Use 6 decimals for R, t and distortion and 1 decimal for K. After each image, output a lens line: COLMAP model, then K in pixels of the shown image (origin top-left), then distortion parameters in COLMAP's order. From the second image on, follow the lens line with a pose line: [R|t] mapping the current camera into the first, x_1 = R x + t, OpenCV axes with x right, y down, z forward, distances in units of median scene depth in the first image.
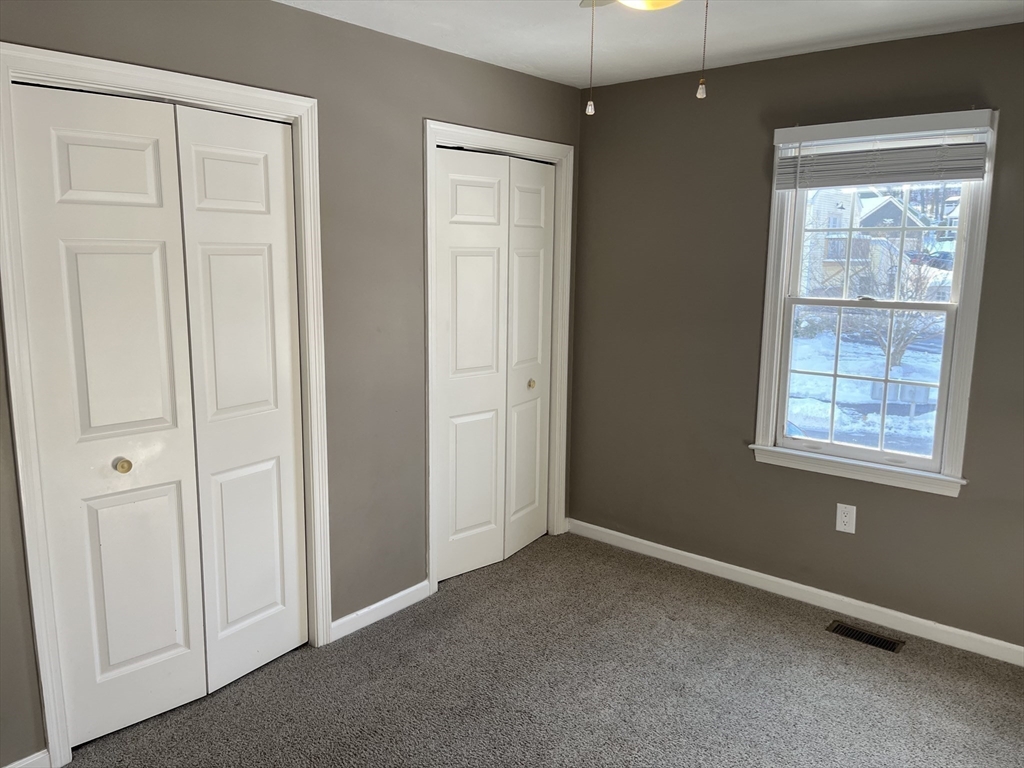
lens RADIAL K [[771.6, 0, 507.5], [0, 771.6, 379.7], [0, 0, 1]] dist [0.063032, -0.087144]
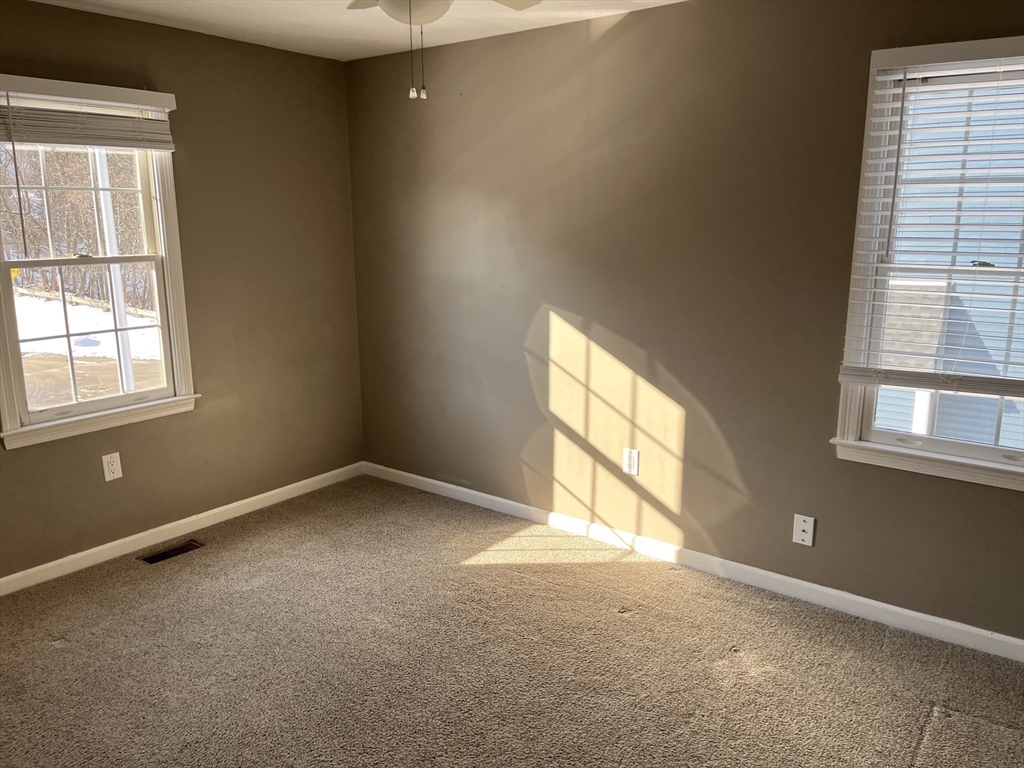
lens RADIAL K [[771.6, 0, 514.9], [0, 771.6, 385.9], [0, 0, 1]] dist [0.063032, -0.087144]
pose [[-0.045265, -0.222290, 0.973929, -0.622678], [0.162640, 0.960281, 0.226734, -0.081143], [-0.985647, 0.168663, -0.007314, 0.473714]]
